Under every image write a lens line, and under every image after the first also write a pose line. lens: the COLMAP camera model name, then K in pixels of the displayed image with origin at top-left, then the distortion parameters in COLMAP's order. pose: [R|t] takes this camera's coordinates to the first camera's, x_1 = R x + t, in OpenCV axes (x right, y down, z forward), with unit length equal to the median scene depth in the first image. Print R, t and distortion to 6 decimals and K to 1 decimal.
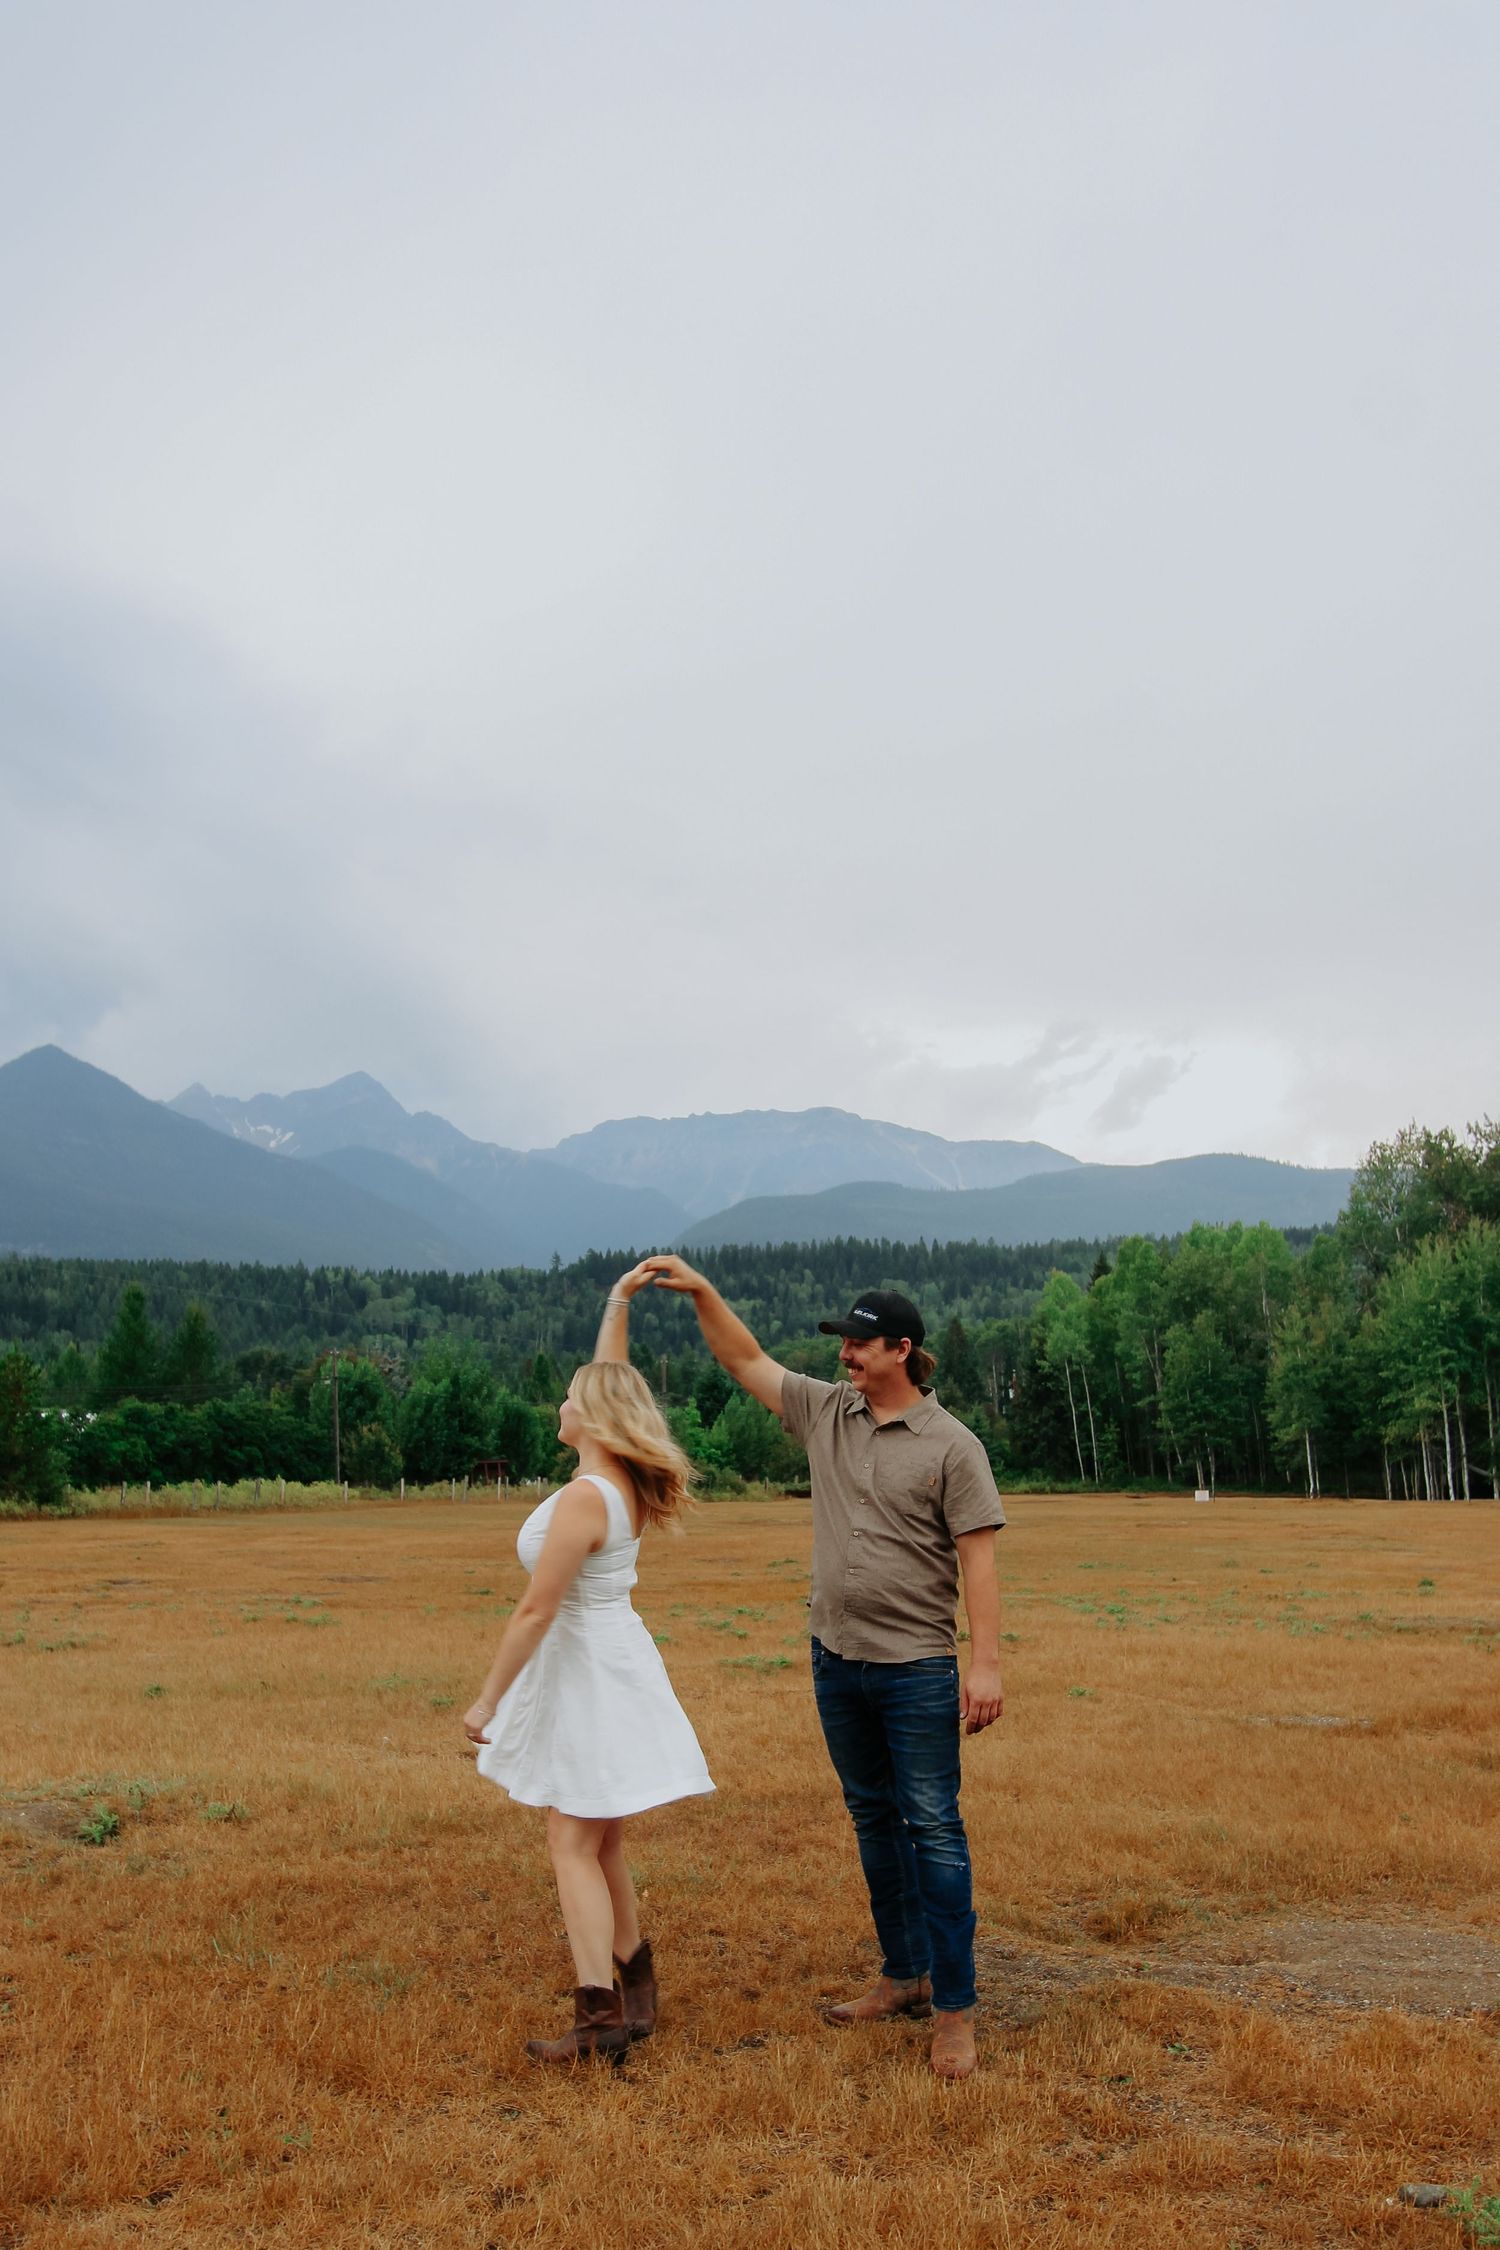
lens RADIAL K [[2193.6, 0, 702.2], [0, 2193.6, 1284.4], [0, 0, 1]] dist [-0.024736, 0.010362]
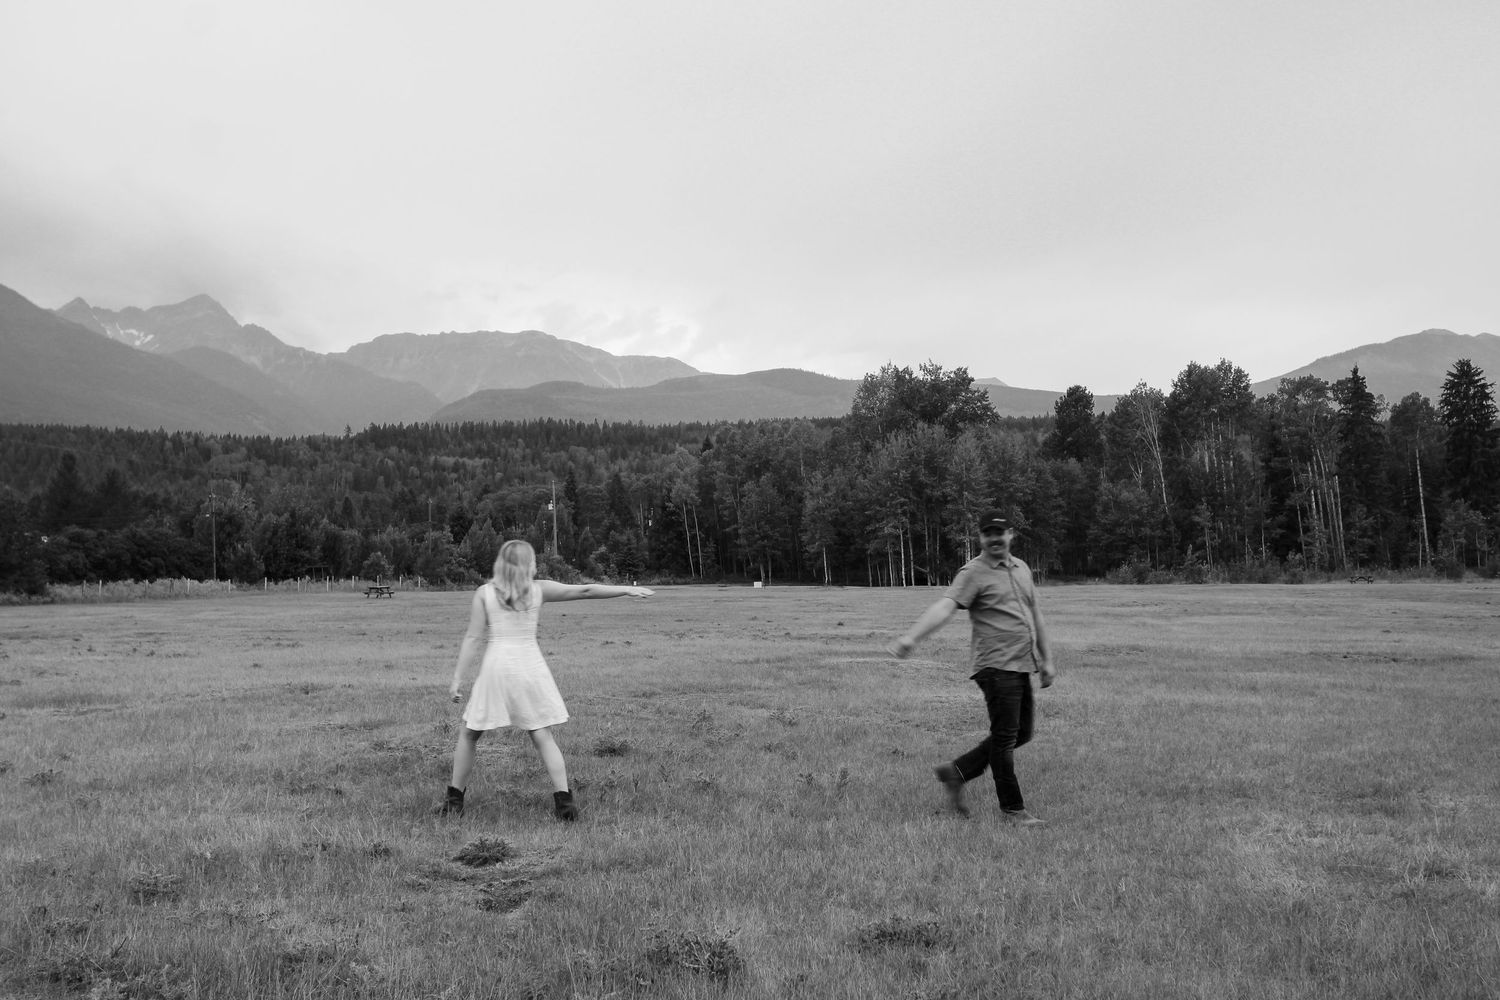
lens RADIAL K [[1193.0, 0, 710.4], [0, 1193.0, 504.2], [0, 0, 1]] dist [-0.004329, 0.045174]
pose [[0.980336, 0.006094, 0.197241, 0.011402], [-0.011890, 0.999531, 0.028212, 0.010582], [-0.196976, -0.030002, 0.979949, 0.131135]]
